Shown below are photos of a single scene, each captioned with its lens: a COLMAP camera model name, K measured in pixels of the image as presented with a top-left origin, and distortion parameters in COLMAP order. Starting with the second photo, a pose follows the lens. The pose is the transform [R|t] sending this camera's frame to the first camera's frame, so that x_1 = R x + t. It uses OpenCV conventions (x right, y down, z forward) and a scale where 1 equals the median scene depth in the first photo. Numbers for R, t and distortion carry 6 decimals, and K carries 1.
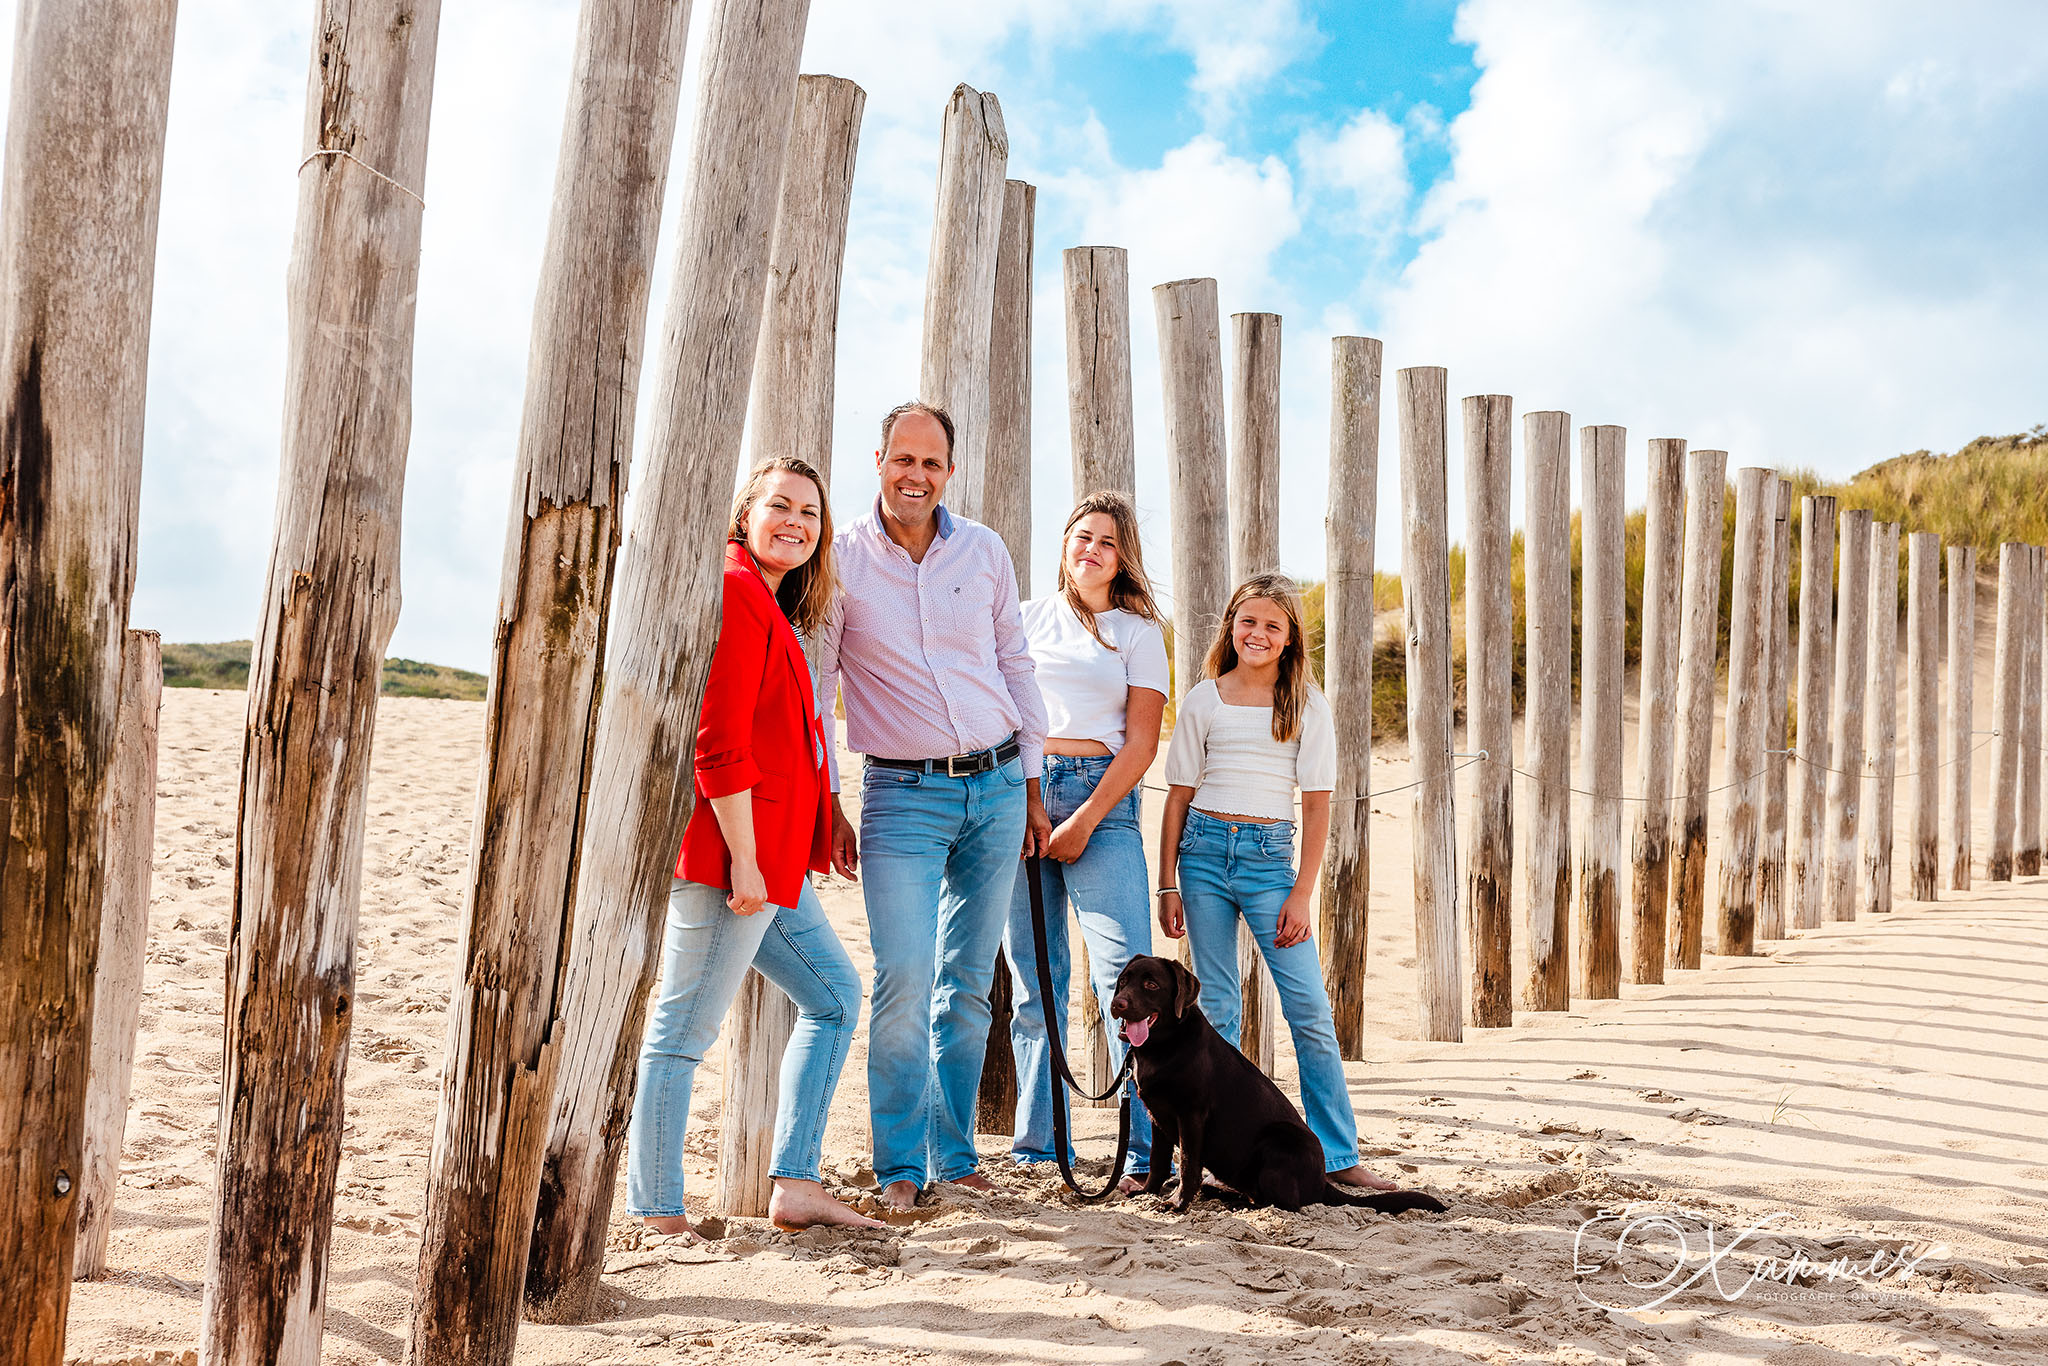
lens RADIAL K [[3117.2, 0, 939.9], [0, 3117.2, 688.4], [0, 0, 1]] dist [0.010516, 0.000000]
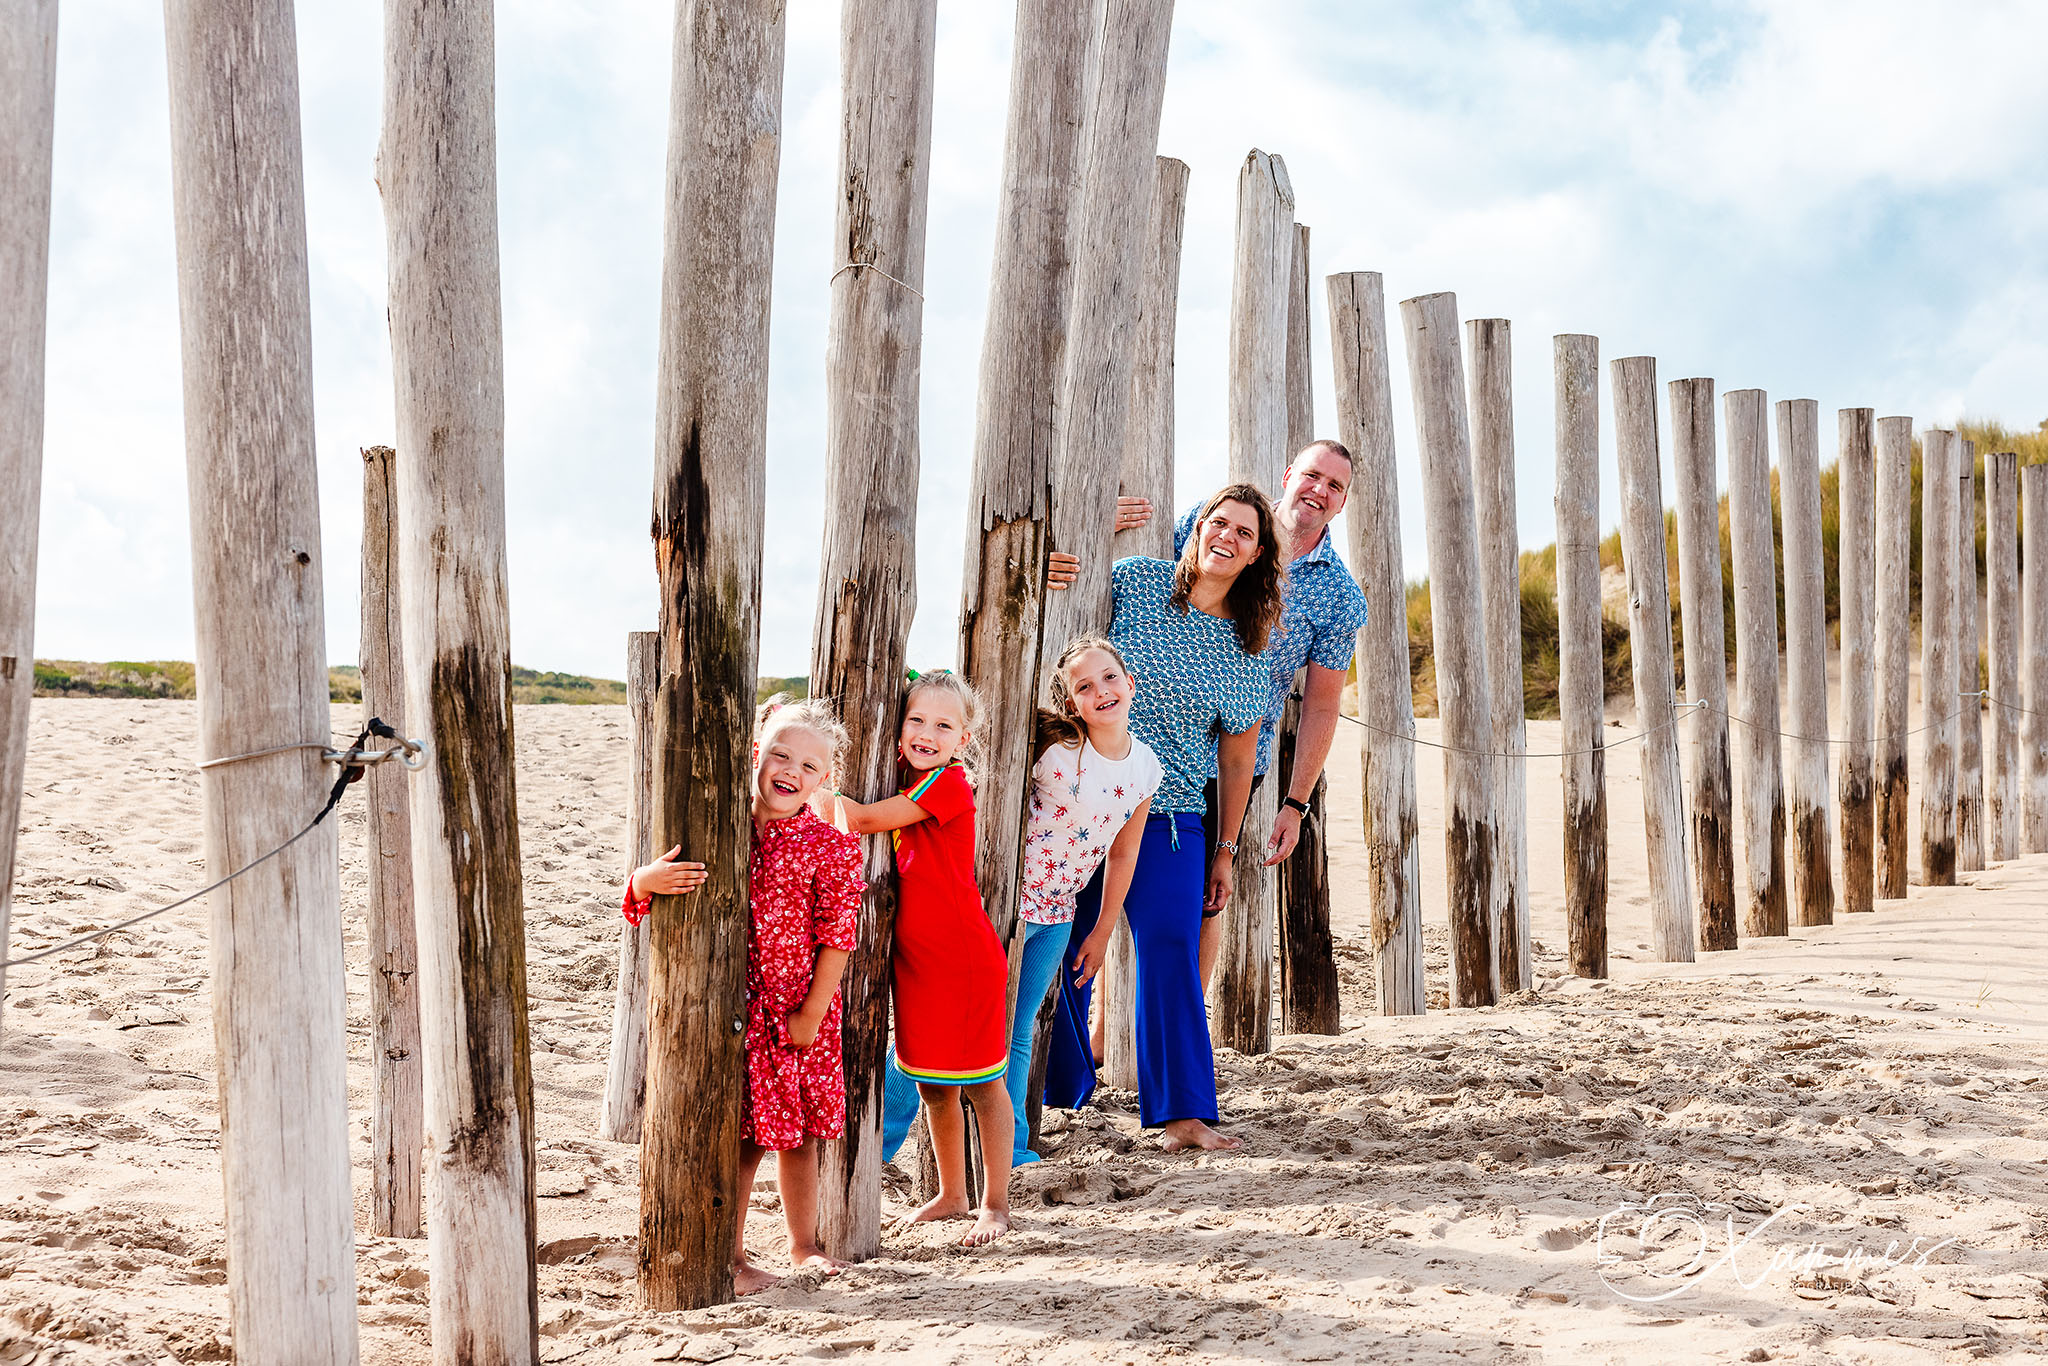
lens RADIAL K [[3117.2, 0, 1045.9], [0, 3117.2, 691.1], [0, 0, 1]] dist [0.010516, 0.000000]
pose [[0.998804, -0.041299, -0.026159, -0.075660], [0.041399, 0.999137, 0.003305, 0.008358], [0.026000, -0.004384, 0.999652, -0.290868]]
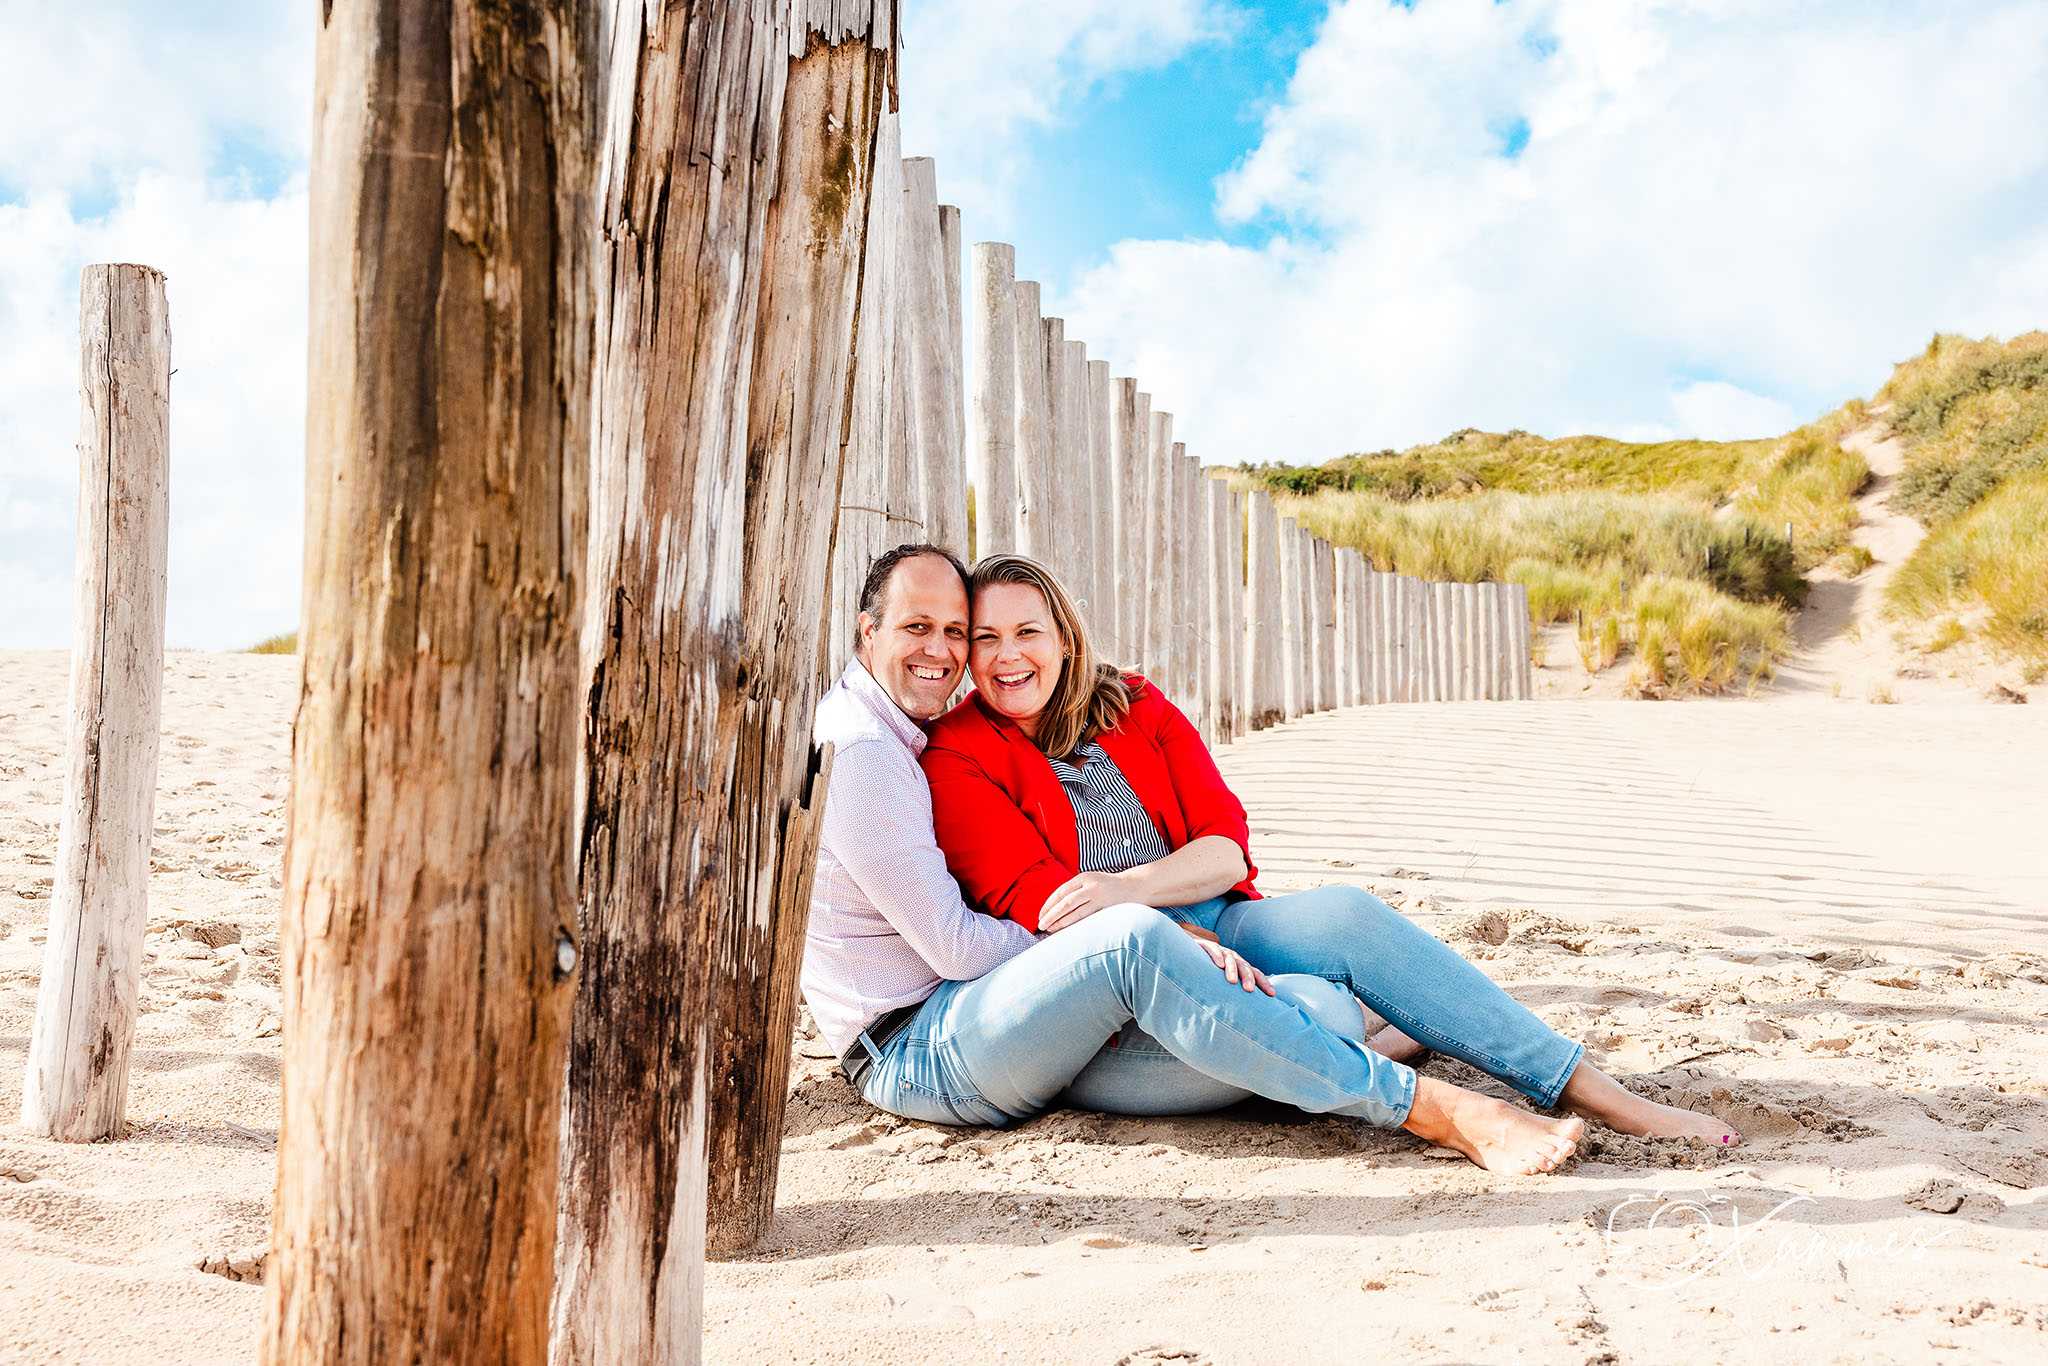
lens RADIAL K [[2191.3, 0, 1036.2], [0, 2191.3, 682.7], [0, 0, 1]] dist [-0.011958, 0.000000]
pose [[0.955534, -0.028650, 0.293486, -0.232483], [0.023216, 0.999489, 0.021981, 0.082672], [-0.293965, -0.014190, 0.955711, 0.486785]]
